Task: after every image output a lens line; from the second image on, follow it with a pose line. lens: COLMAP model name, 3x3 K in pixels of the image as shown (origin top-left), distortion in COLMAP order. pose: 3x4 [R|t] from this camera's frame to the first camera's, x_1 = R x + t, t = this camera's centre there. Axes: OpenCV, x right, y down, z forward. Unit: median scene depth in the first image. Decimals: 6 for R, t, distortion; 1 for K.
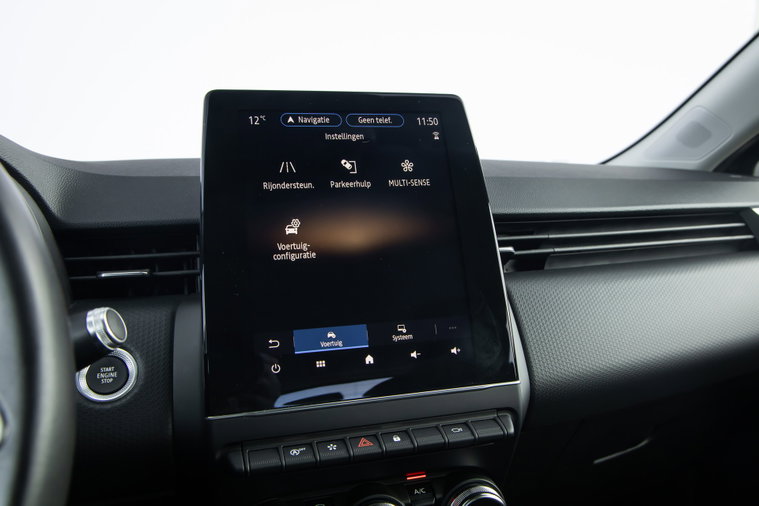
lens RADIAL K [[650.7, 0, 384.2], [0, 650.7, 255.5], [0, 0, 1]] dist [0.013417, 0.006459]
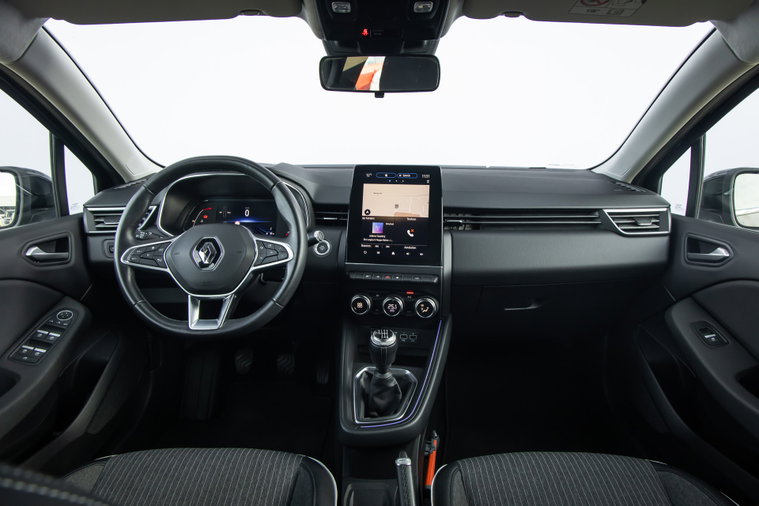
lens RADIAL K [[511.1, 0, 380.0], [0, 511.1, 252.9], [0, 0, 1]] dist [-0.003209, 0.001380]
pose [[0.914646, 0.129912, -0.382814, 0.893631], [-0.067716, 0.982813, 0.171734, -0.275901], [0.398545, -0.131153, 0.907723, -1.343855]]
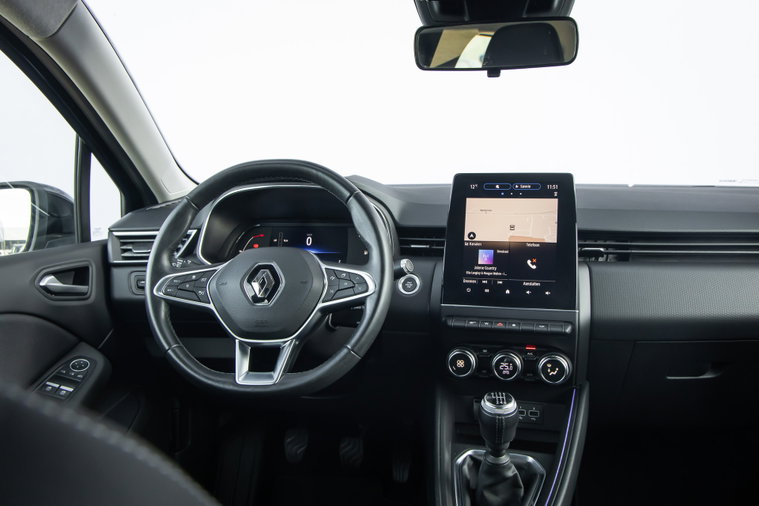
lens RADIAL K [[676.7, 0, 379.7], [0, 676.7, 248.3], [0, 0, 1]] dist [-0.002303, -0.005027]
pose [[0.858109, 0.089283, -0.505646, 0.806349], [-0.062105, 0.995584, 0.070397, -0.140884], [0.509698, -0.029005, 0.859864, -1.344809]]
